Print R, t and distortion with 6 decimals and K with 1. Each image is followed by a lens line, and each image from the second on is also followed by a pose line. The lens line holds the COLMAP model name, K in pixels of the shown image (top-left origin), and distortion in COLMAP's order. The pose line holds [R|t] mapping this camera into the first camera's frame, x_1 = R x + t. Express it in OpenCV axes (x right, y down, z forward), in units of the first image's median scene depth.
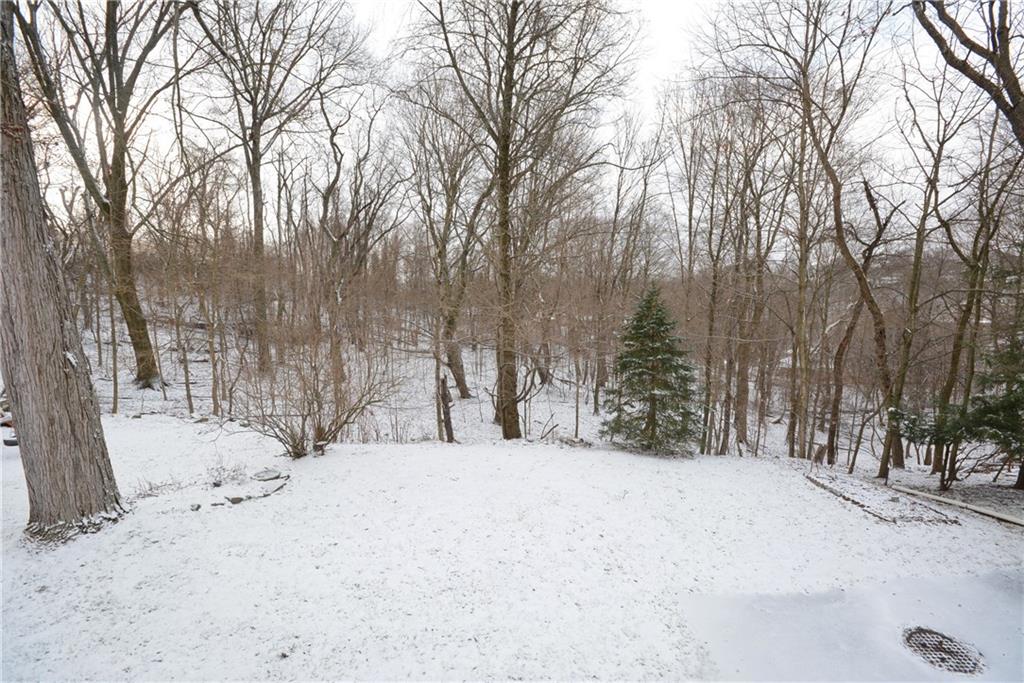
lens RADIAL K [[450.0, 0, 513.0], [0, 450.0, 341.8], [0, 0, 1]] dist [-0.000584, -0.009673]
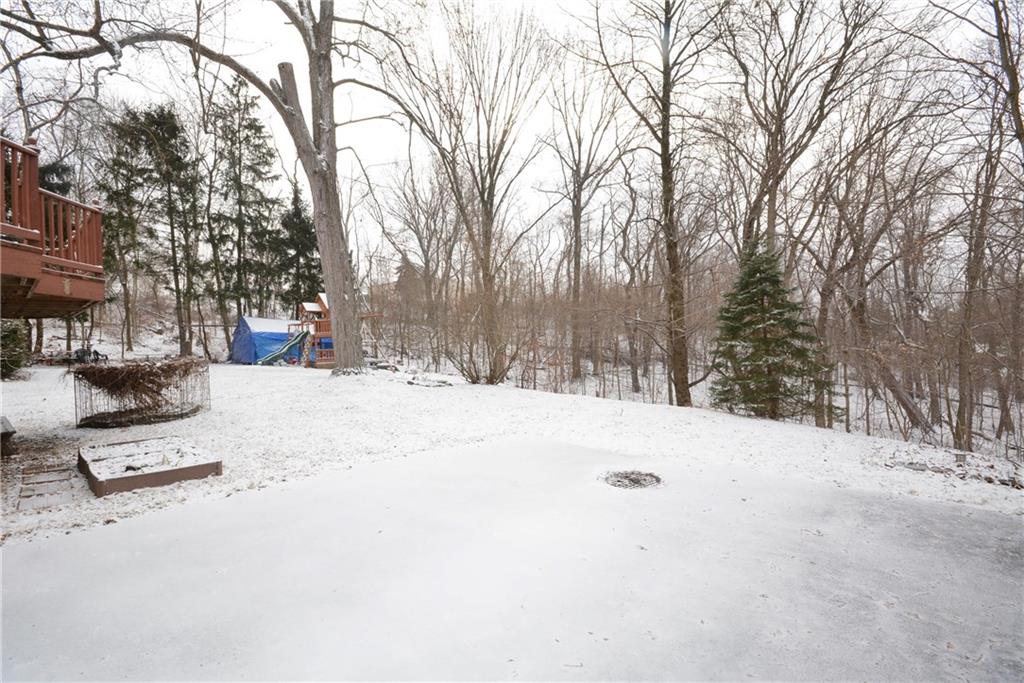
lens RADIAL K [[450.0, 0, 512.3], [0, 450.0, 340.7], [0, 0, 1]] dist [-0.000584, -0.009673]
pose [[0.694005, -0.015151, -0.719810, 0.252791], [-0.054521, 0.995802, -0.073527, 0.075905], [0.717903, 0.090273, 0.690266, 0.004826]]
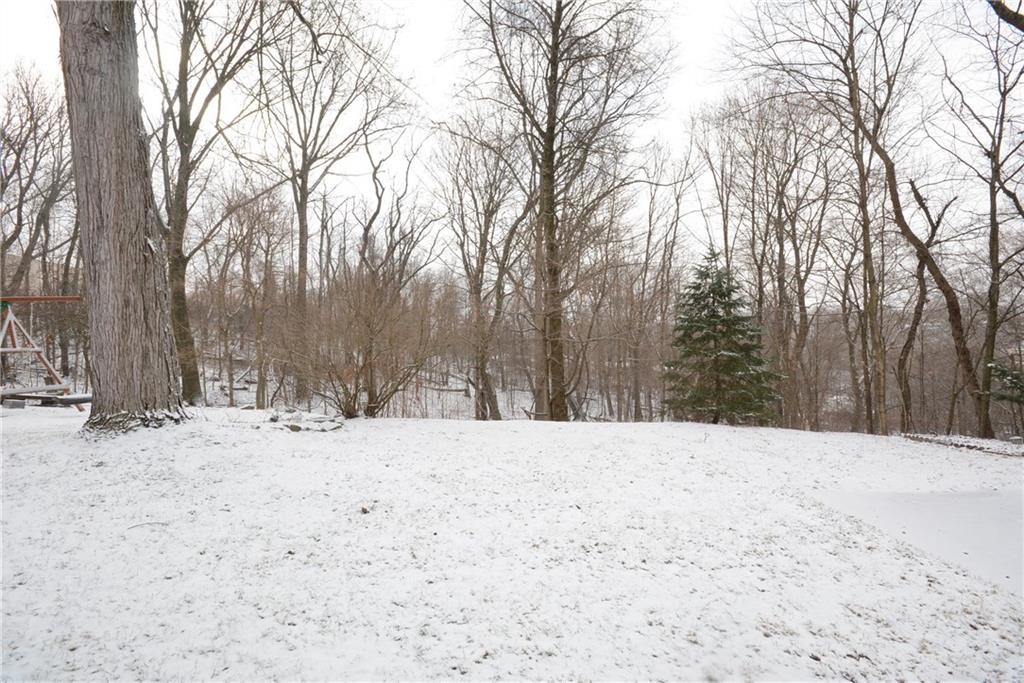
lens RADIAL K [[450.0, 0, 511.8], [0, 450.0, 340.5], [0, 0, 1]] dist [-0.000584, -0.009673]
pose [[0.998144, -0.015981, -0.058767, -0.025472], [0.008837, 0.992750, -0.119874, 0.073897], [0.060257, 0.119132, 0.991048, 0.015881]]
